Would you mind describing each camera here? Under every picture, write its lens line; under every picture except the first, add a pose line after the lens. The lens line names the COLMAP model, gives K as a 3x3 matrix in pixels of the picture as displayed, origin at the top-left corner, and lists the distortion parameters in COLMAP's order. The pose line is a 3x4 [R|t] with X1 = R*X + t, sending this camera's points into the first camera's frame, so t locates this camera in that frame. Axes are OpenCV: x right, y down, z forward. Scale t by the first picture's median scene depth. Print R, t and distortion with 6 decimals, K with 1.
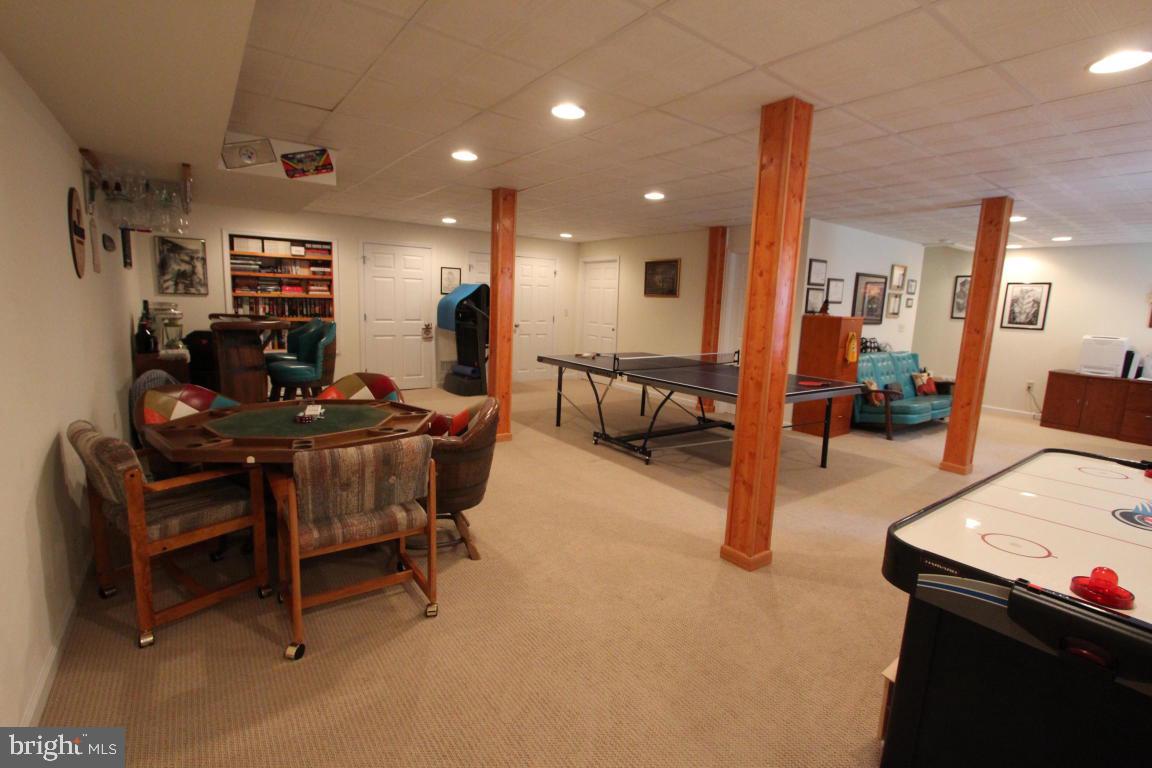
lens RADIAL K [[526.8, 0, 574.7], [0, 526.8, 379.4], [0, 0, 1]] dist [-0.022832, 0.004394]
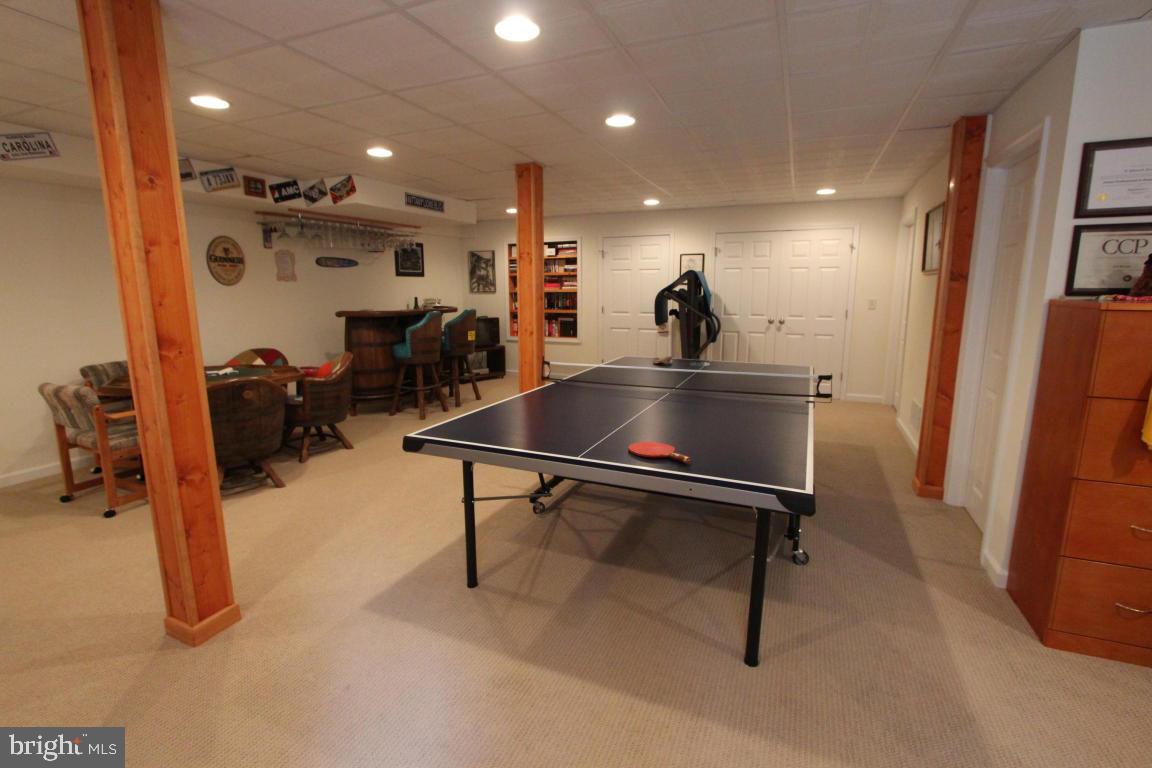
lens RADIAL K [[526.8, 0, 574.7], [0, 526.8, 379.4], [0, 0, 1]] dist [-0.022832, 0.004394]
pose [[0.502735, 0.111667, -0.857198, 0.548117], [-0.106110, 0.992094, 0.067008, -0.051363], [0.857903, 0.057271, 0.510610, 0.484546]]
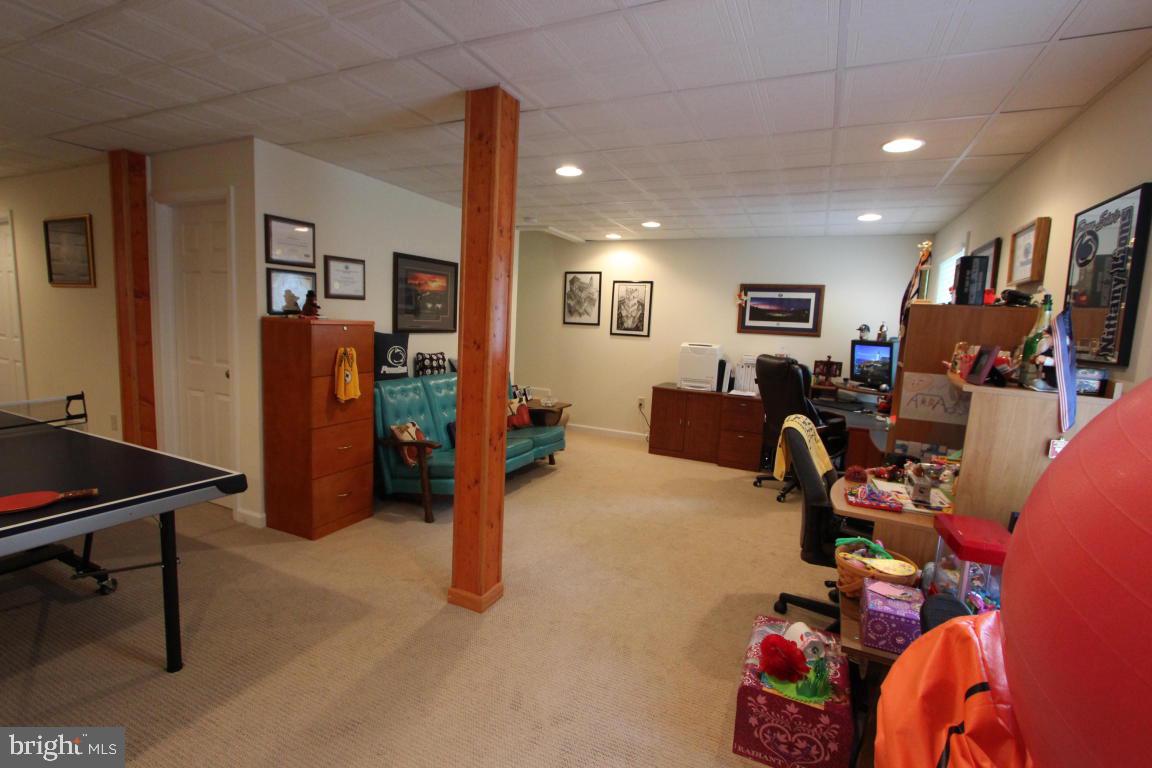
lens RADIAL K [[526.8, 0, 574.7], [0, 526.8, 379.4], [0, 0, 1]] dist [-0.022832, 0.004394]
pose [[0.872766, -0.051696, 0.485394, 0.421497], [0.058757, 0.998272, 0.000671, -0.036985], [-0.484590, 0.027935, 0.874296, 0.343016]]
